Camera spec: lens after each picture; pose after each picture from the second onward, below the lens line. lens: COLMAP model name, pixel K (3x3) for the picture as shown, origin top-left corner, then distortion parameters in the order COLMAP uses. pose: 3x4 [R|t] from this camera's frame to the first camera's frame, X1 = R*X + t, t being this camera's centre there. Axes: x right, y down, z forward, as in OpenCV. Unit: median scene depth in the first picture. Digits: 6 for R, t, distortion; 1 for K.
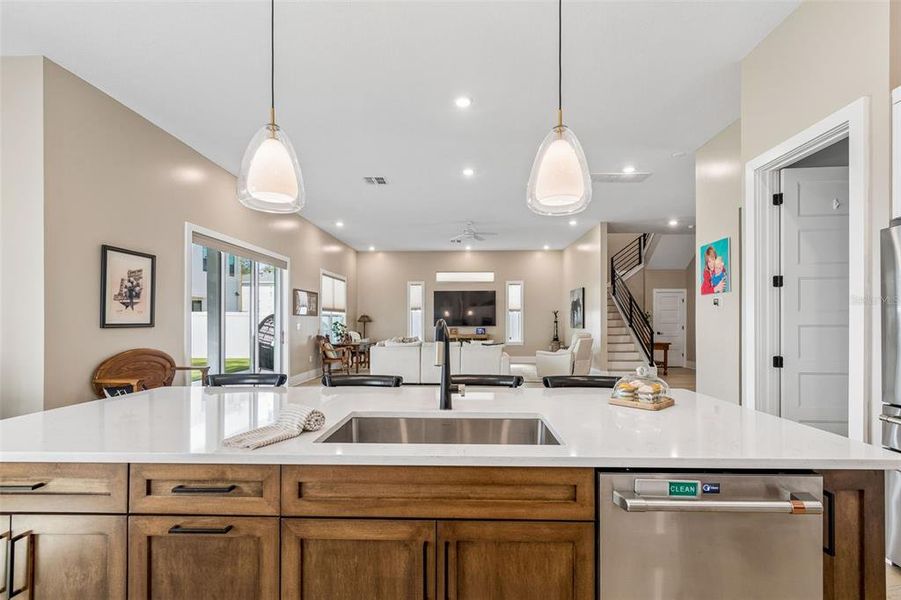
lens RADIAL K [[407.0, 0, 459.2], [0, 407.0, 323.8], [0, 0, 1]] dist [0.005143, -0.001036]
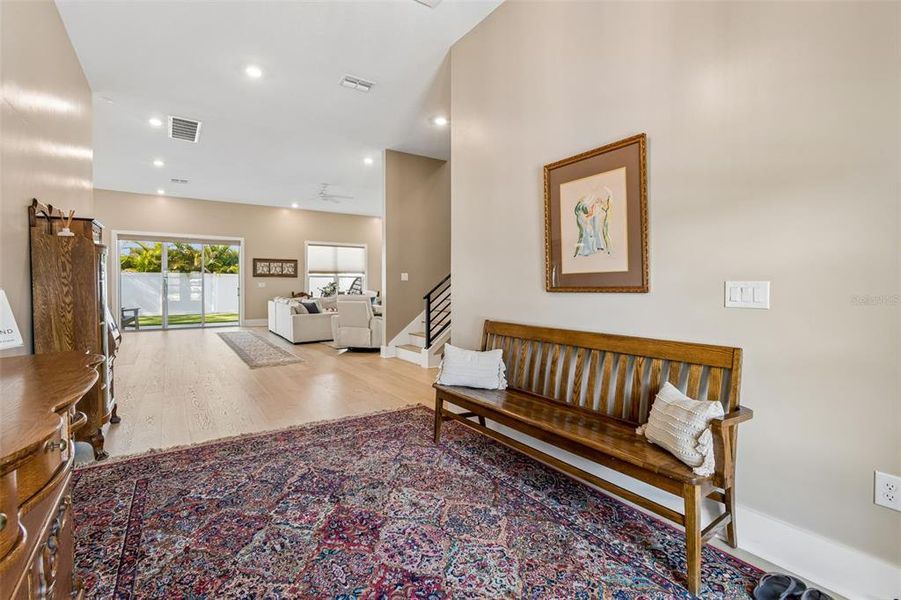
lens RADIAL K [[407.0, 0, 444.2], [0, 407.0, 287.7], [0, 0, 1]] dist [0.005143, -0.001036]
pose [[0.578681, 0.011076, -0.815479, 0.966566], [-0.008791, 0.999934, 0.007343, 0.000661], [0.815507, 0.002920, 0.578740, 0.603755]]
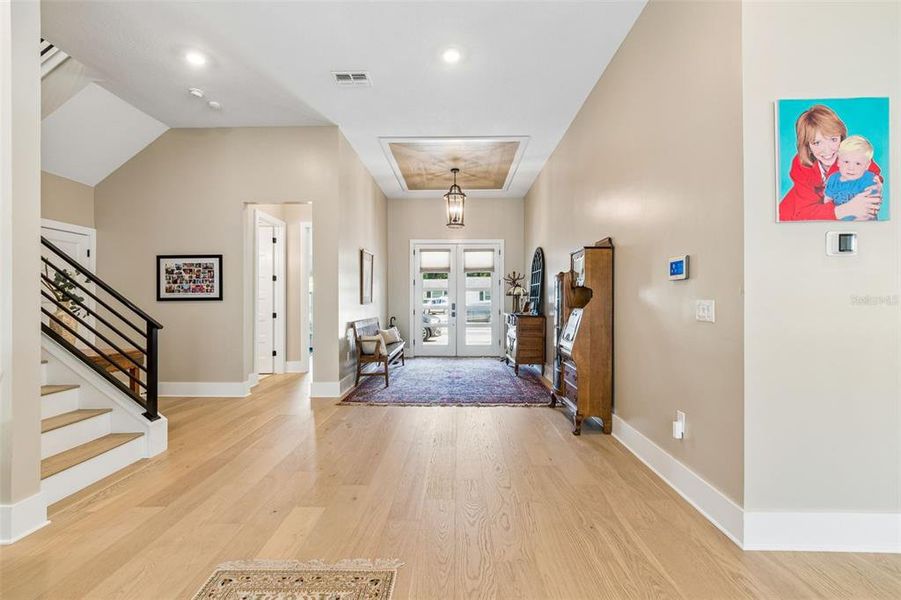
lens RADIAL K [[407.0, 0, 447.6], [0, 407.0, 296.3], [0, 0, 1]] dist [0.005143, -0.001036]
pose [[0.003558, 0.011460, 0.999928, 0.104684], [0.008539, 0.999898, -0.011490, 0.001513], [-0.999957, 0.008579, 0.003460, 0.695054]]
